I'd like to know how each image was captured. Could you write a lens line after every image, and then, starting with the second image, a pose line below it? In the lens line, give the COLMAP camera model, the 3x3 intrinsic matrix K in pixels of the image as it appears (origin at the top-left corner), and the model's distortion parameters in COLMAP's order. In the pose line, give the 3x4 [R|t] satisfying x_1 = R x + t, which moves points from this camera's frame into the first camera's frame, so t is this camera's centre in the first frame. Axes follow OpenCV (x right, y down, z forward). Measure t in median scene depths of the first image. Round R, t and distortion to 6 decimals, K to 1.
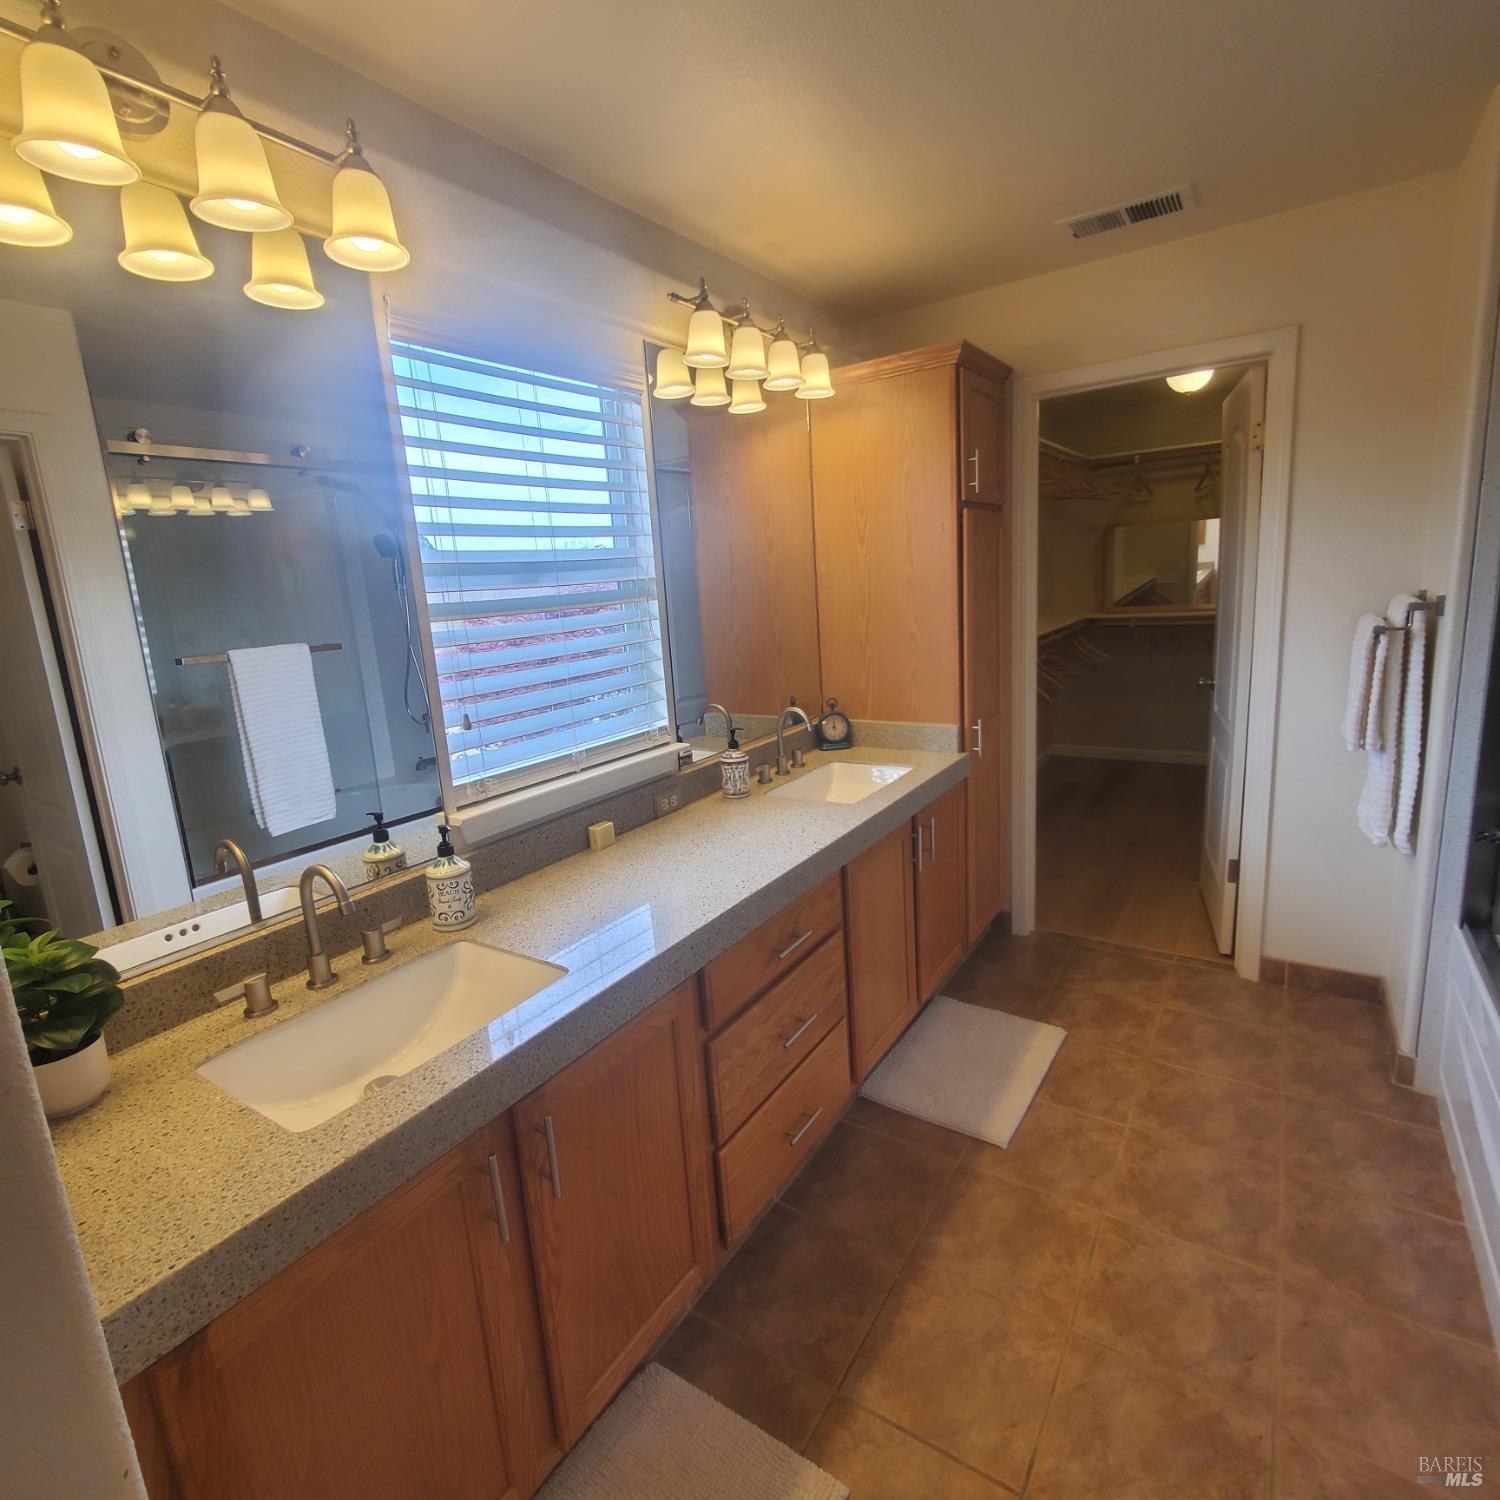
lens RADIAL K [[797.0, 0, 738.8], [0, 797.0, 750.0], [0, 0, 1]] dist [0.000124, -0.003626]
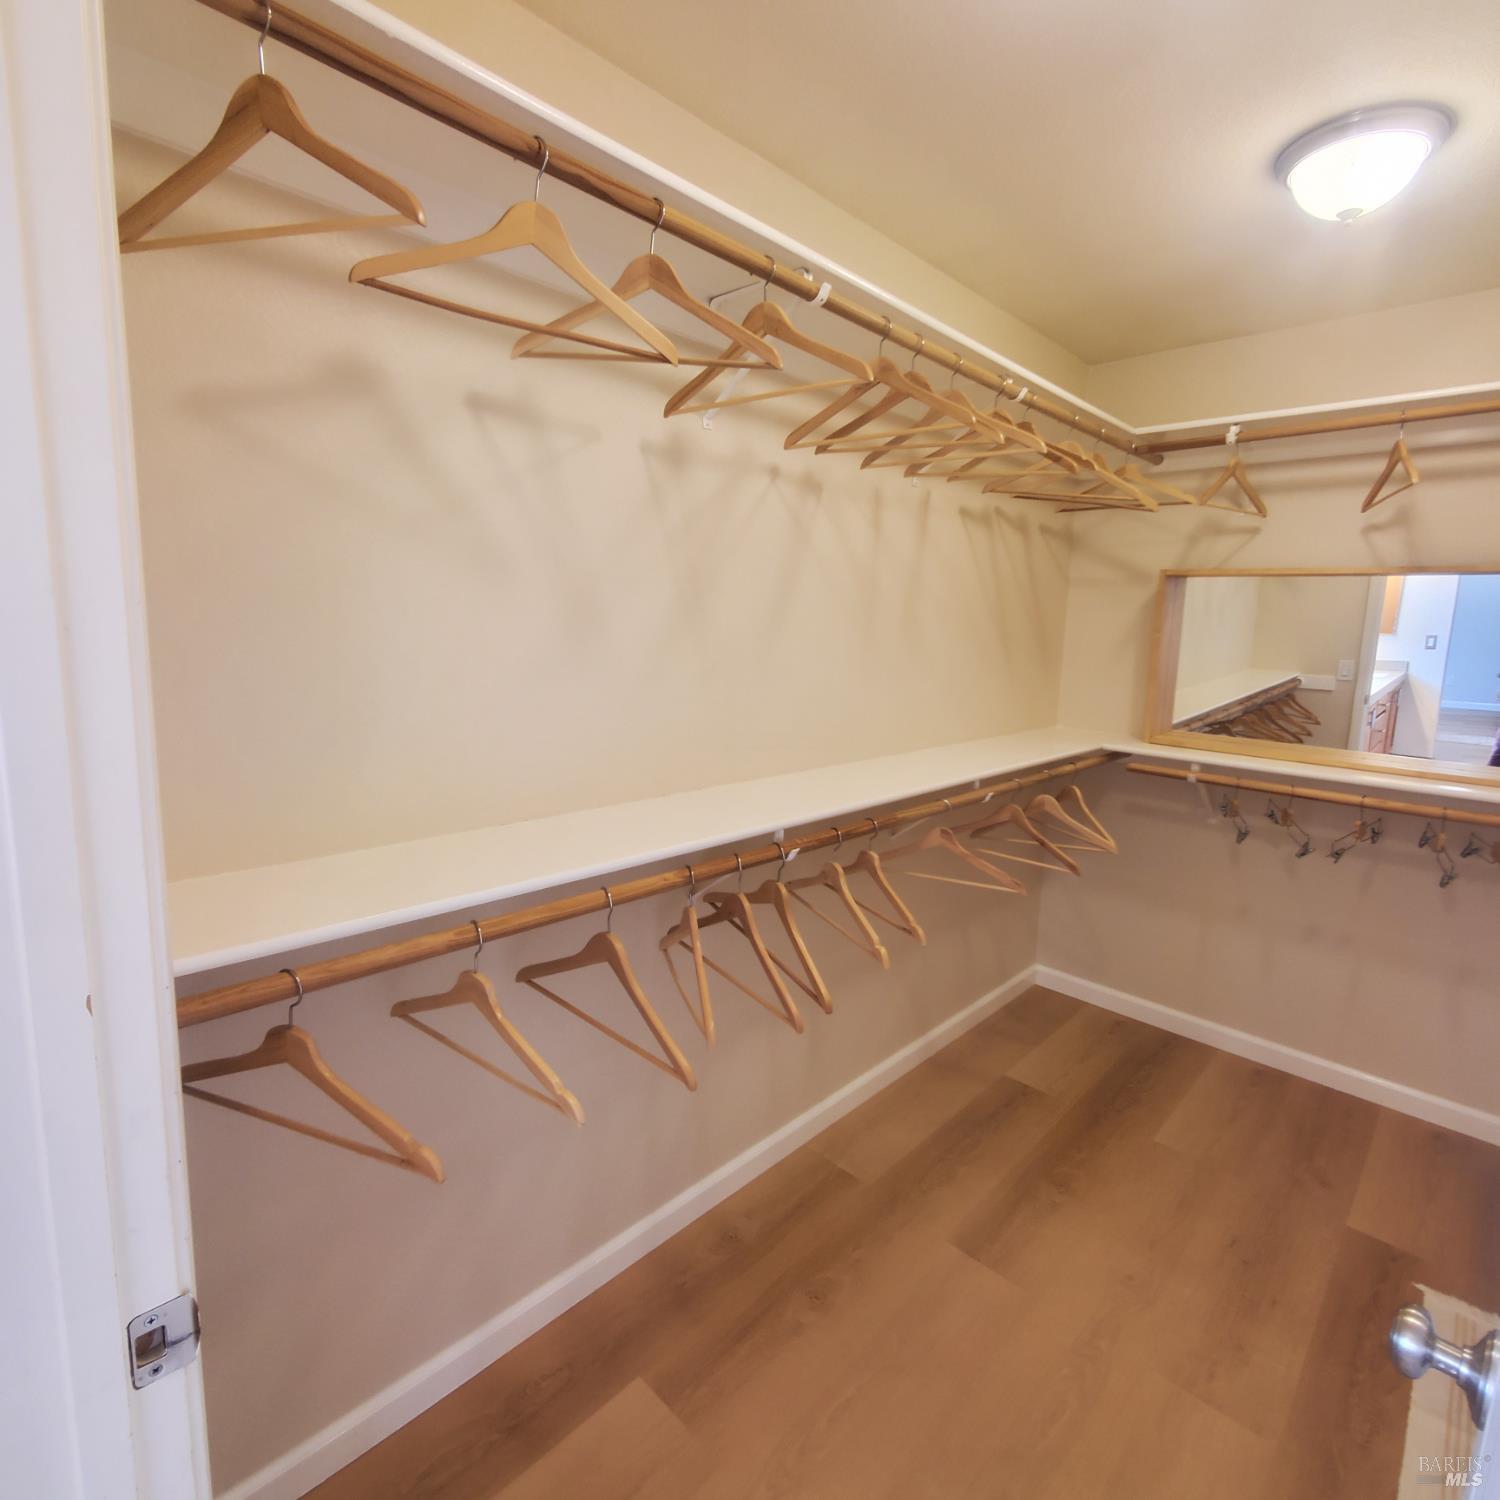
lens RADIAL K [[797.0, 0, 750.6], [0, 797.0, 748.7], [0, 0, 1]] dist [0.000124, -0.003626]
pose [[0.979739, 0.129165, -0.153064, 0.298072], [-0.135379, 0.990313, -0.030856, -0.121207], [0.147595, 0.050953, 0.987734, 0.475270]]
